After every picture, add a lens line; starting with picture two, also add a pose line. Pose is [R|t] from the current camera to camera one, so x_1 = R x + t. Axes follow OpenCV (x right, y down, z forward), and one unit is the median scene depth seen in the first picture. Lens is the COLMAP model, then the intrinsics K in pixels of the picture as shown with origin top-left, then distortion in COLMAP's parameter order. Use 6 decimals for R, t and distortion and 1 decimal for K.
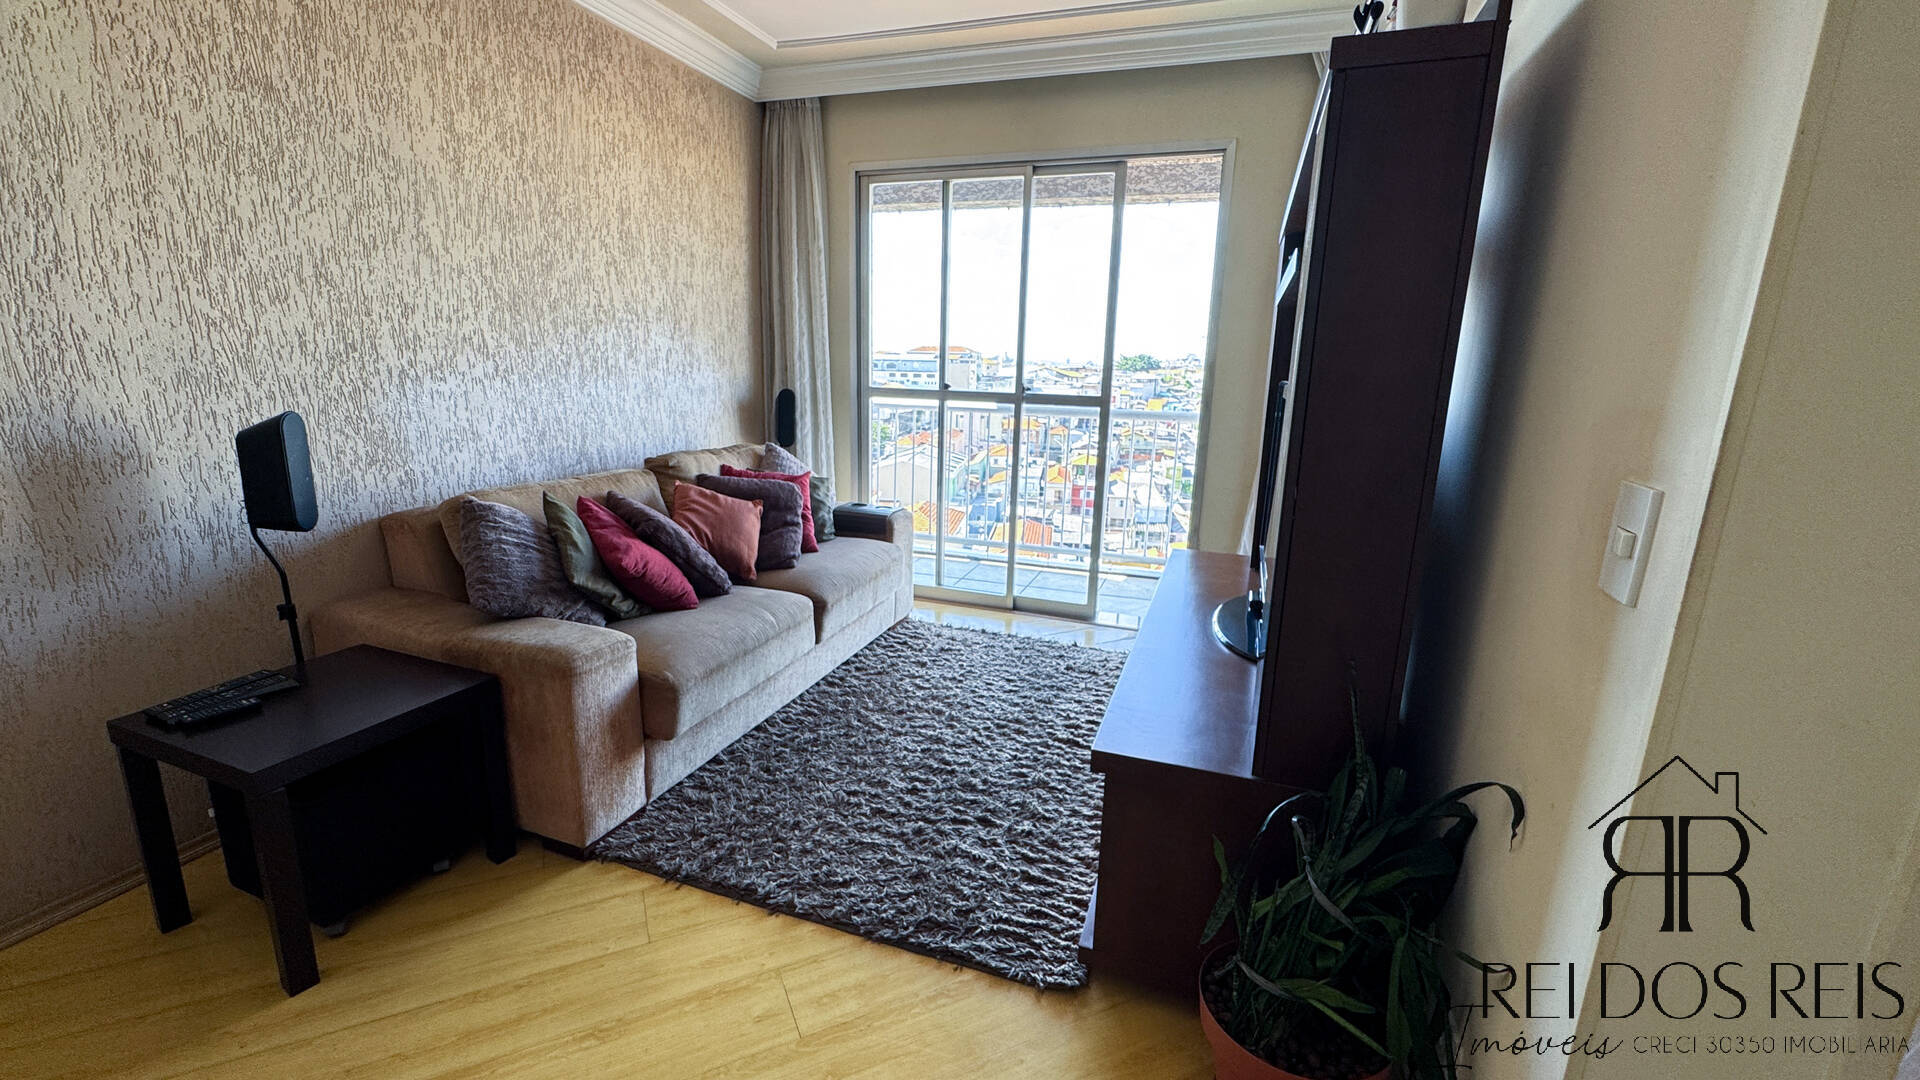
lens RADIAL K [[767.7, 0, 956.9], [0, 767.7, 540.1], [0, 0, 1]] dist [-0.002460, -0.000403]
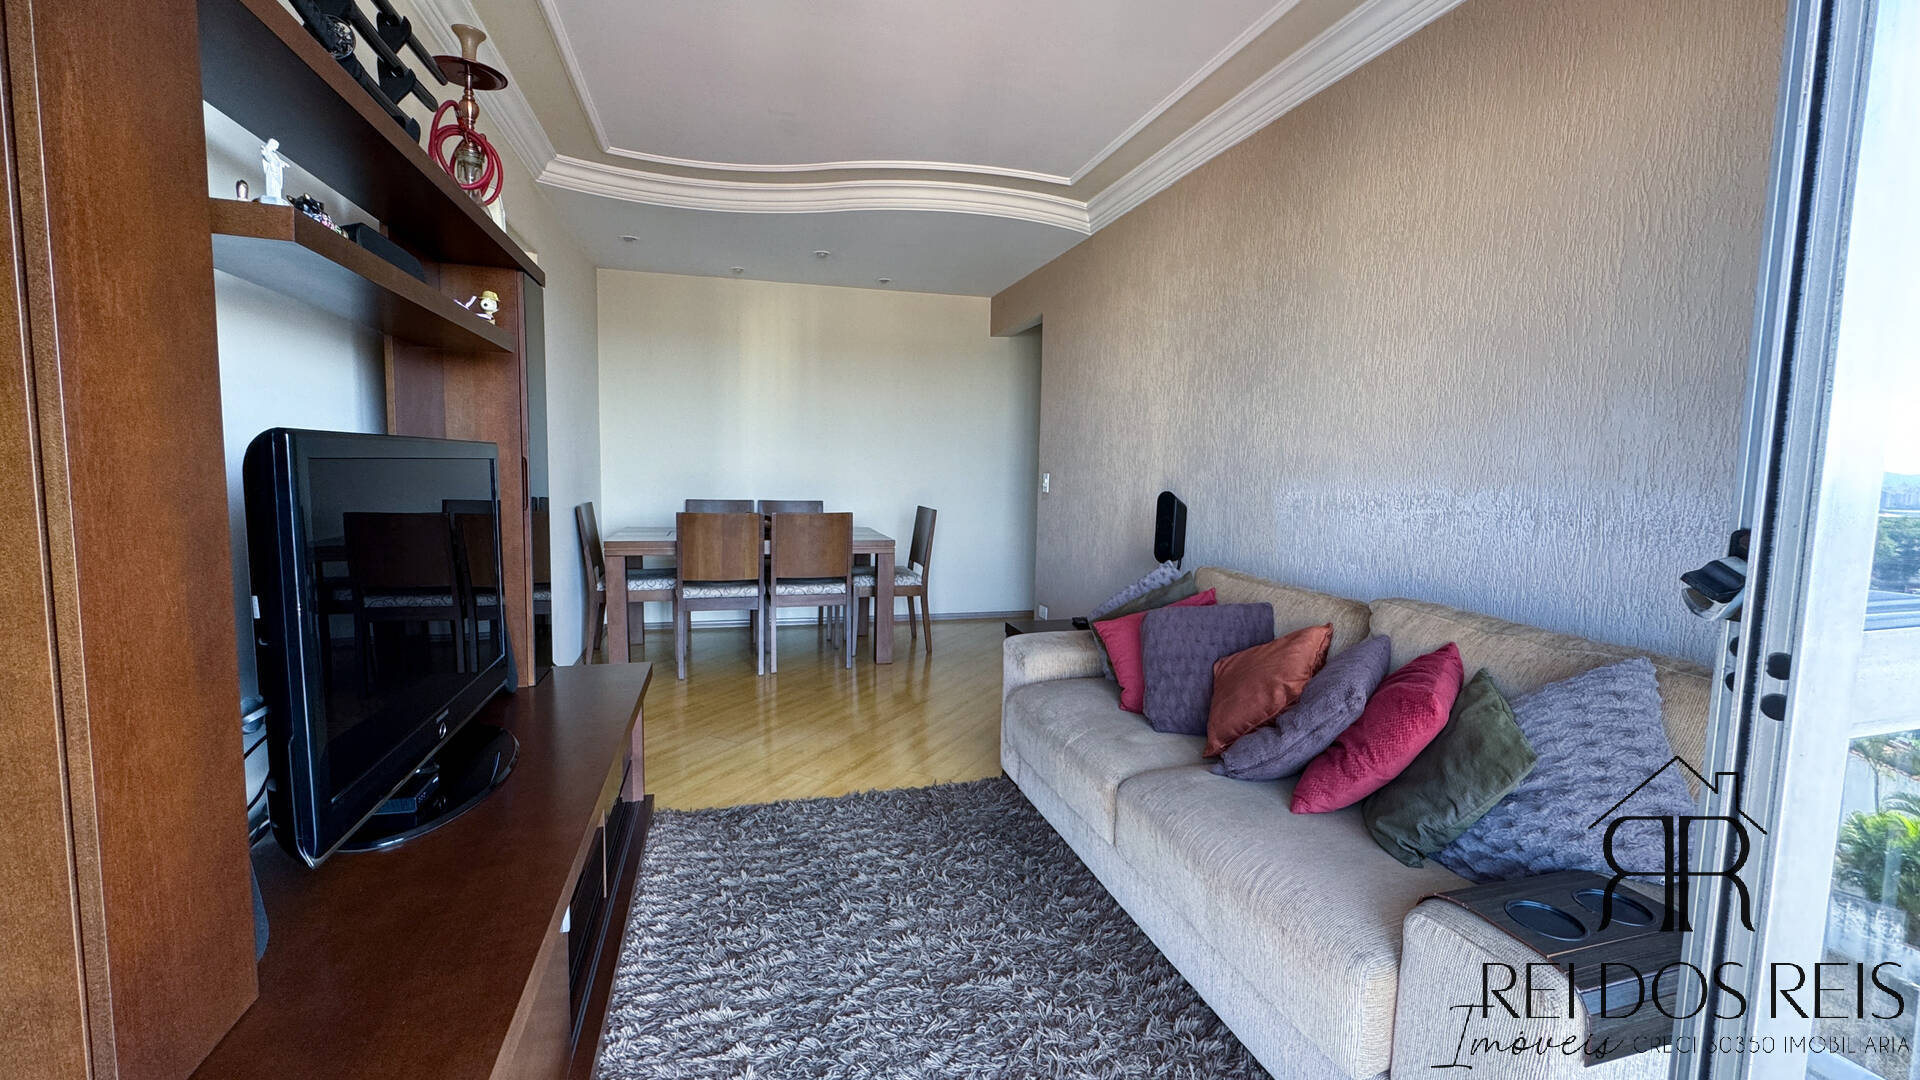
lens RADIAL K [[767.7, 0, 956.9], [0, 767.7, 540.1], [0, 0, 1]] dist [-0.002460, -0.000403]
pose [[-0.803695, 0.016987, -0.594799, 0.378508], [-0.174500, 0.948915, 0.262886, -0.320258], [0.568880, 0.315073, -0.759674, 1.532553]]
